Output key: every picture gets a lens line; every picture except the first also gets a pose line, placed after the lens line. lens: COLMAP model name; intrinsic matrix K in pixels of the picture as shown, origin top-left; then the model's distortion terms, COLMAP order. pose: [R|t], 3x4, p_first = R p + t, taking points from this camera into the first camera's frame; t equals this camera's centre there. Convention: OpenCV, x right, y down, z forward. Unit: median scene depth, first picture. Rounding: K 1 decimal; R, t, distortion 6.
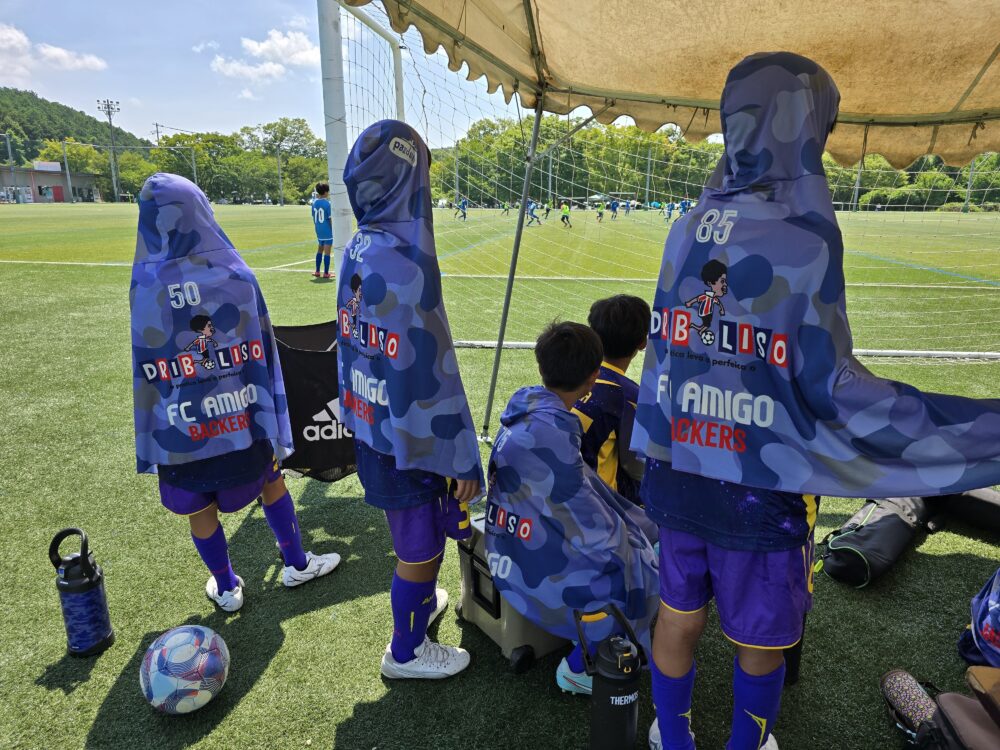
lens RADIAL K [[674.7, 0, 501.5], [0, 674.7, 391.8], [0, 0, 1]] dist [0.038668, -0.027262]
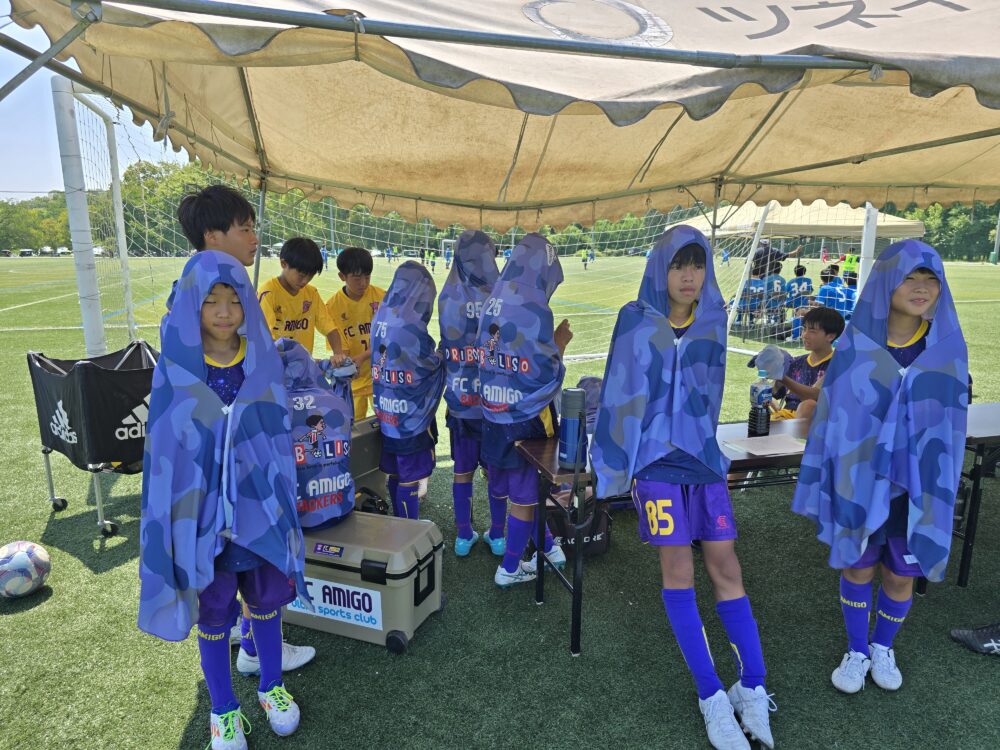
lens RADIAL K [[691.4, 0, 498.9], [0, 691.4, 407.8], [0, 0, 1]] dist [0.001954, 0.003040]
pose [[0.907828, -0.104139, 0.406205, -0.195355], [0.123344, 0.992135, -0.021308, 0.162781], [-0.400792, 0.069447, 0.913533, -0.654668]]
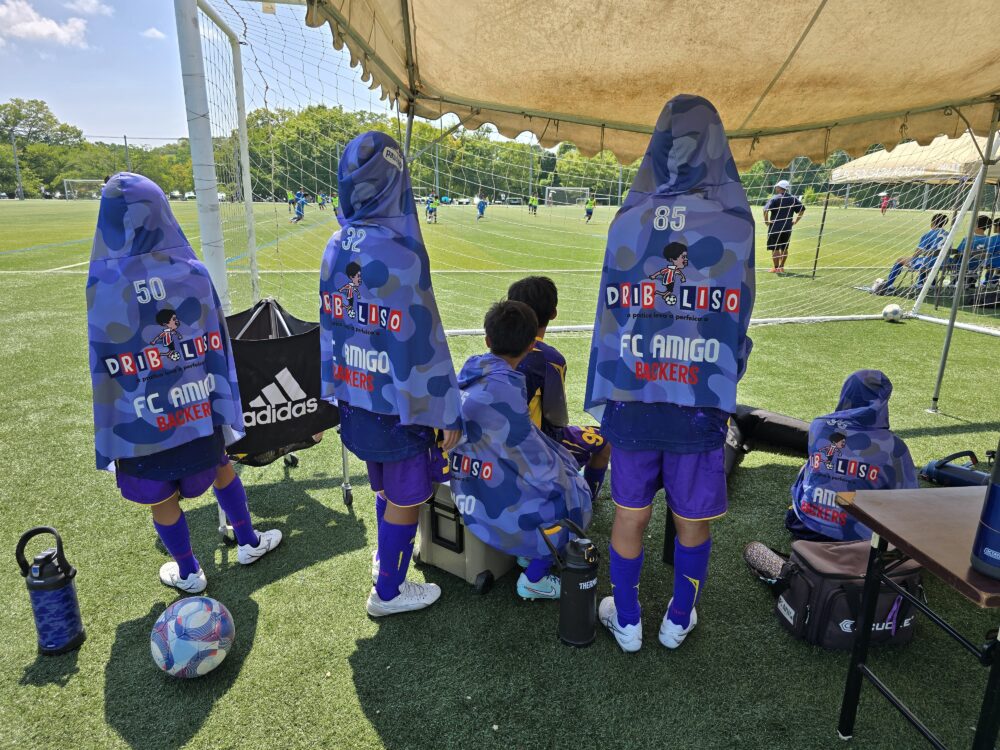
lens RADIAL K [[668.9, 0, 500.2], [0, 668.9, 392.2], [0, 0, 1]] dist [0.024119, -0.005540]
pose [[0.955842, -0.083367, 0.281810, -0.246018], [0.080376, 0.996518, 0.022179, 0.034574], [-0.282677, 0.001451, 0.959214, -0.142332]]
